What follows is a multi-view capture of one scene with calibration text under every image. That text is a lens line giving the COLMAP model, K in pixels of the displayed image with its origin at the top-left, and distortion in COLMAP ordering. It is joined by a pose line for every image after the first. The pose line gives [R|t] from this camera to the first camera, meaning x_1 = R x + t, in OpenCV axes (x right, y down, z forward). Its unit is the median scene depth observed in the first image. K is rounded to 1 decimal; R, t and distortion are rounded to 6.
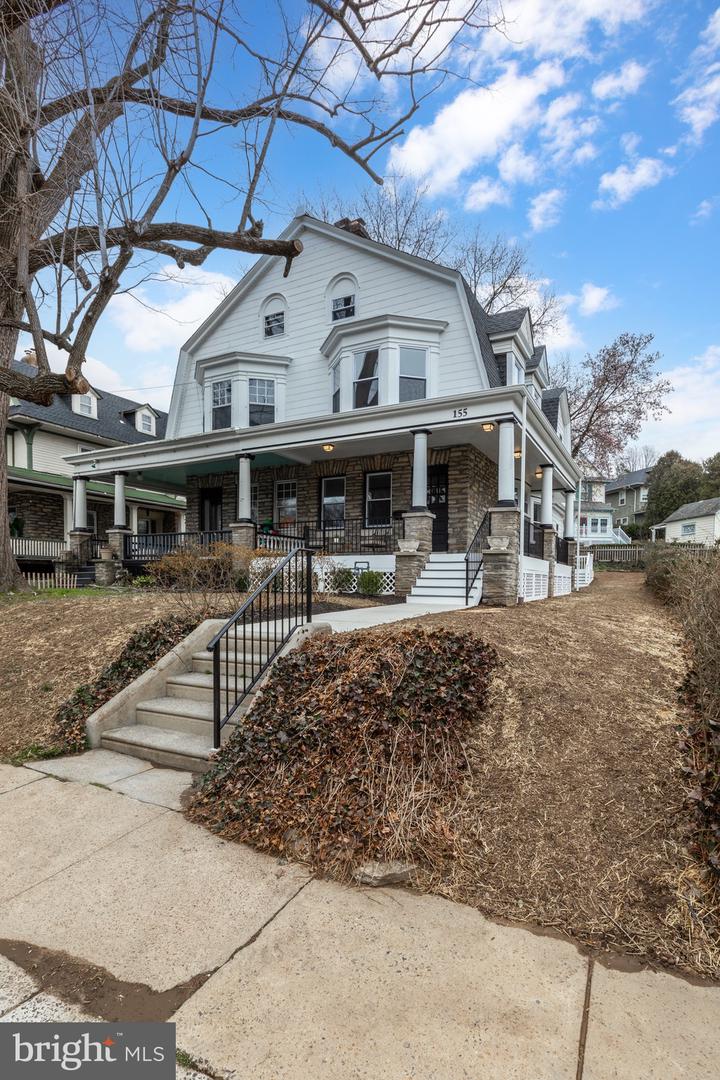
lens RADIAL K [[485.2, 0, 409.7], [0, 485.2, 616.9], [0, 0, 1]] dist [0.000730, 0.000123]
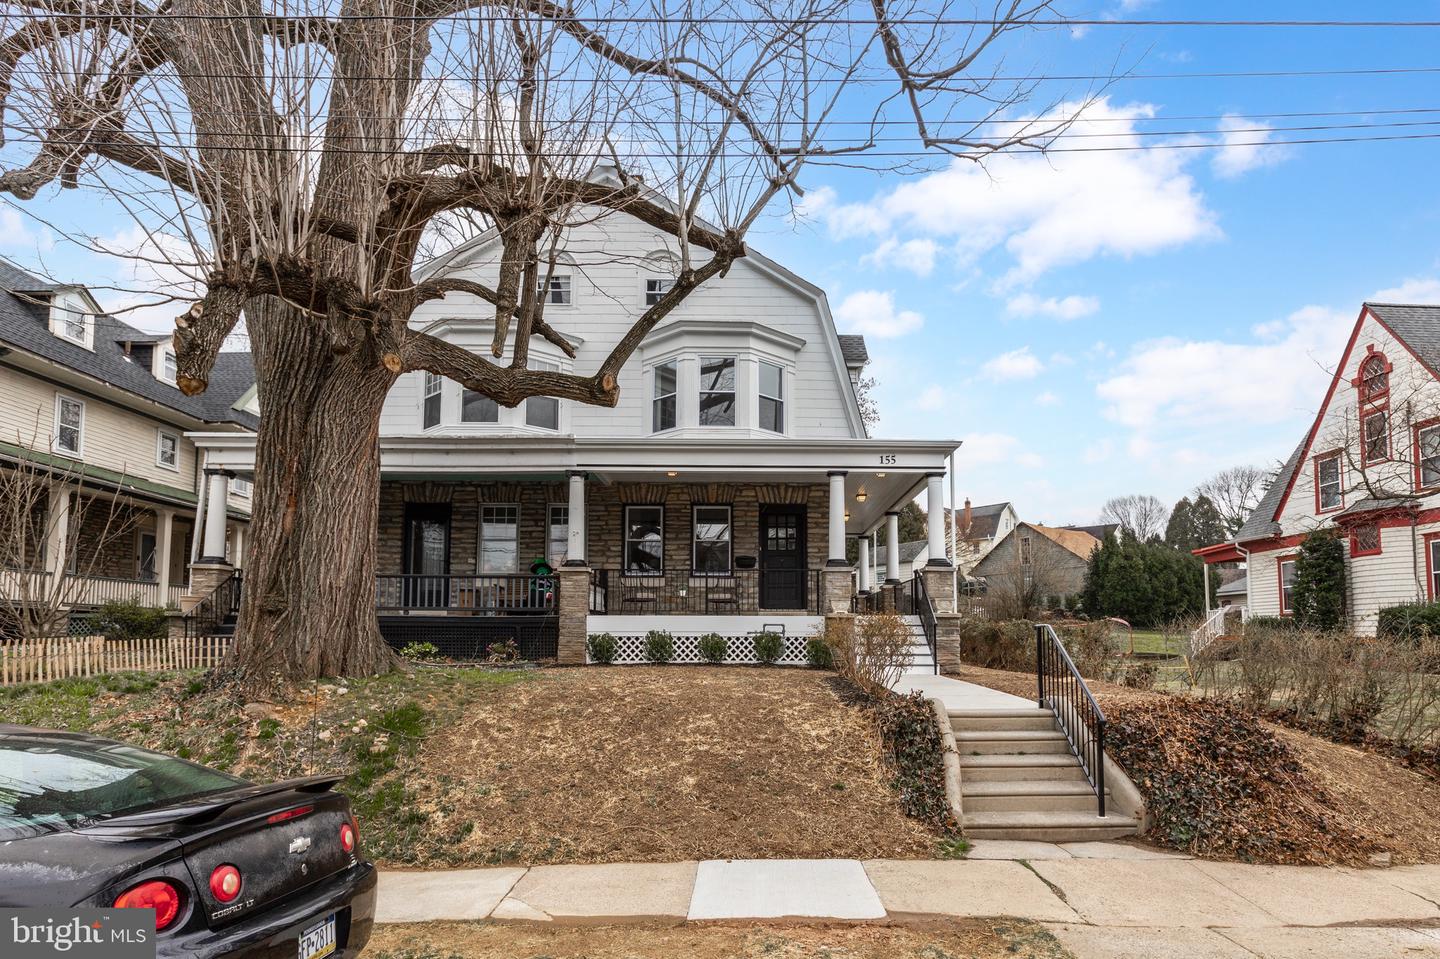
lens RADIAL K [[692.0, 0, 760.4], [0, 692.0, 623.1], [0, 0, 1]] dist [-0.022798, -0.000036]
pose [[0.921682, 0.016755, 0.387585, -0.442071], [0.019208, 0.995871, -0.088728, -0.012682], [-0.387471, 0.089224, 0.917554, -0.026992]]
